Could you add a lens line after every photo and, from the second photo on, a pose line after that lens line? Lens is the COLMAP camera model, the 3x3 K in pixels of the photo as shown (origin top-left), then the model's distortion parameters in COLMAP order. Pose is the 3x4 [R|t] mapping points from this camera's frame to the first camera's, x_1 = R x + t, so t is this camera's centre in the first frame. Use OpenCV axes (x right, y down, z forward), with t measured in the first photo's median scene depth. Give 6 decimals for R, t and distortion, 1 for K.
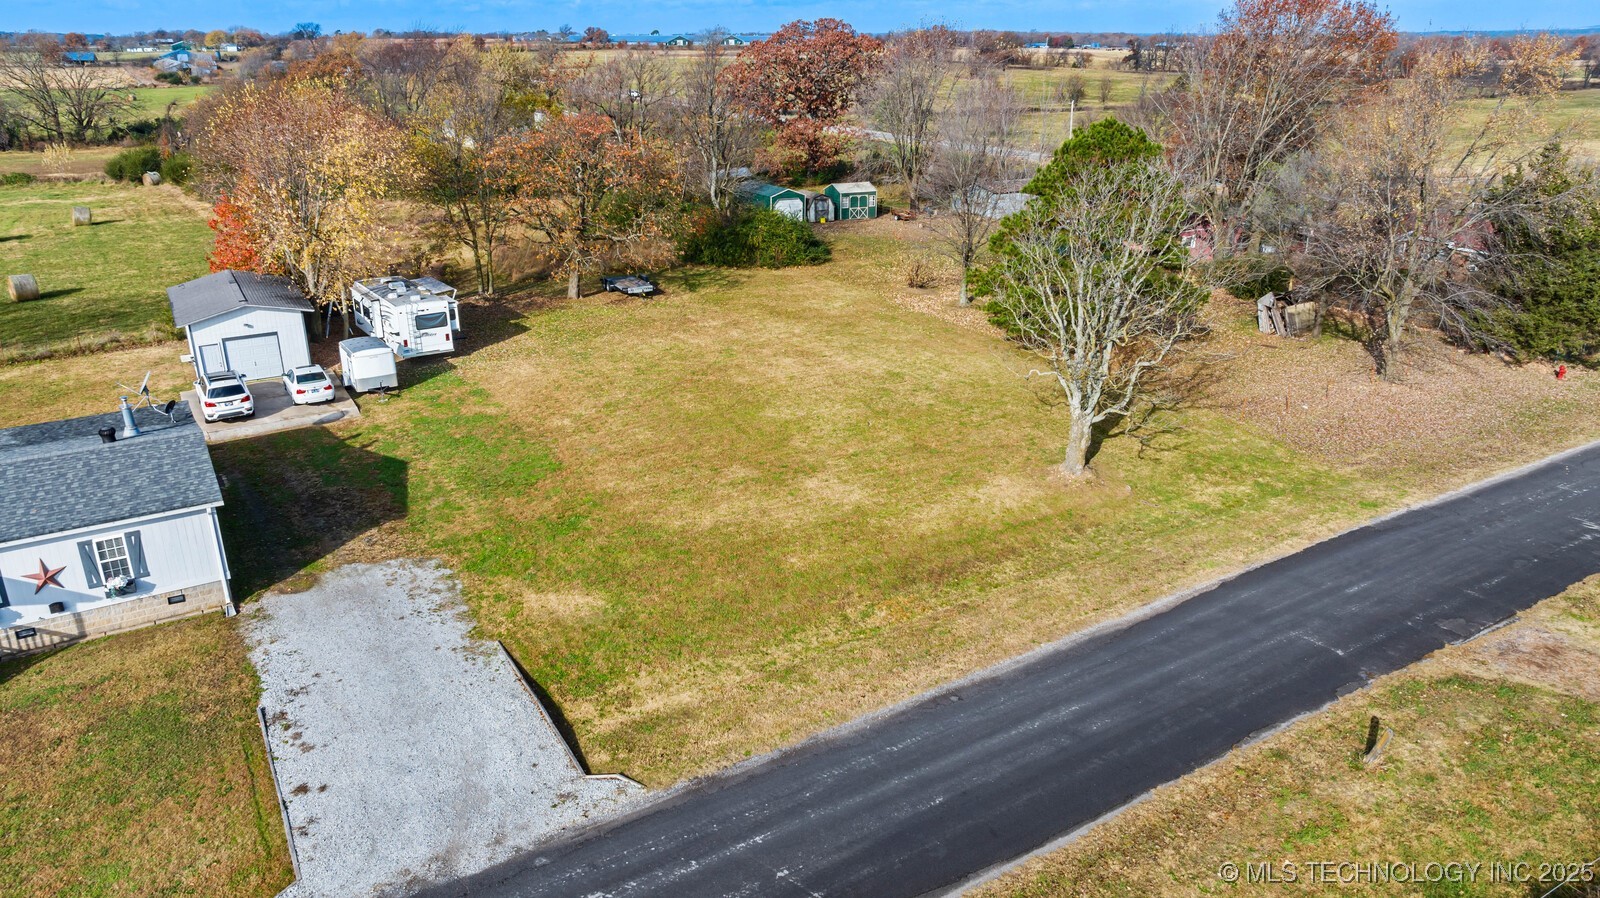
lens RADIAL K [[1131.2, 0, 800.0], [0, 1131.2, 449.0], [0, 0, 1]] dist [-0.001908, -0.001885]
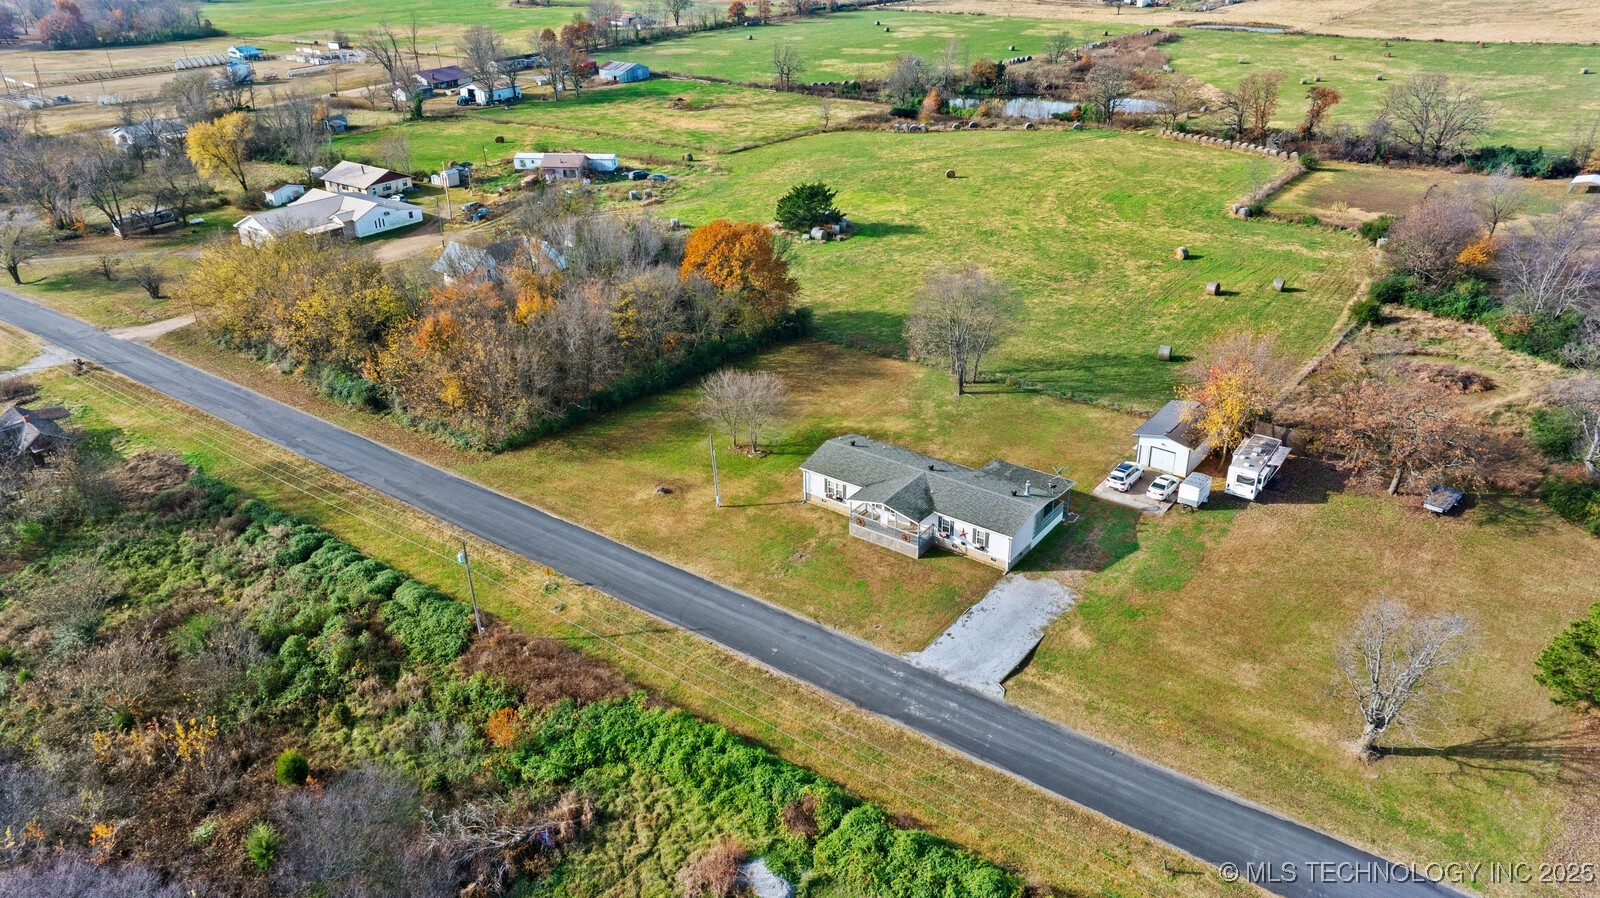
lens RADIAL K [[1131.2, 0, 800.0], [0, 1131.2, 449.0], [0, 0, 1]] dist [-0.001908, -0.001885]
pose [[0.369456, 0.423532, -0.827118, 1.324431], [-0.315582, 0.894378, 0.317009, -0.761908], [0.874020, 0.143903, 0.464092, -0.688958]]
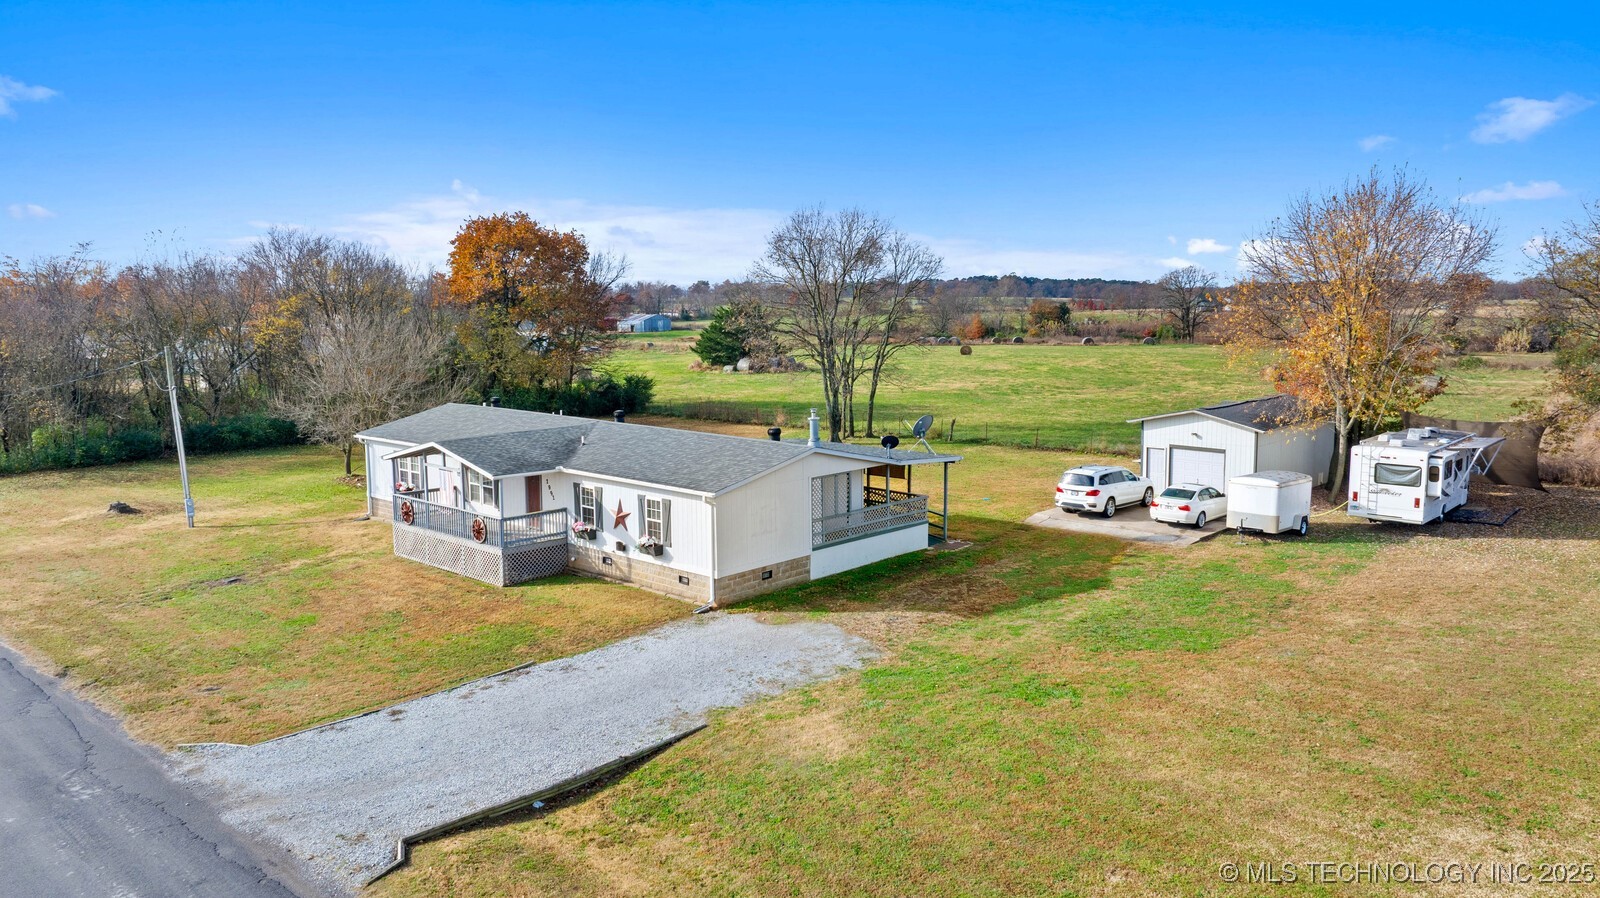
lens RADIAL K [[1147.5, 0, 800.0], [0, 1147.5, 449.0], [0, 0, 1]] dist [-0.016652, -0.001533]
pose [[0.265462, 0.138720, -0.954089, 0.395408], [-0.334261, 0.941459, 0.043880, -0.051598], [0.904323, 0.307266, 0.296290, 0.667409]]
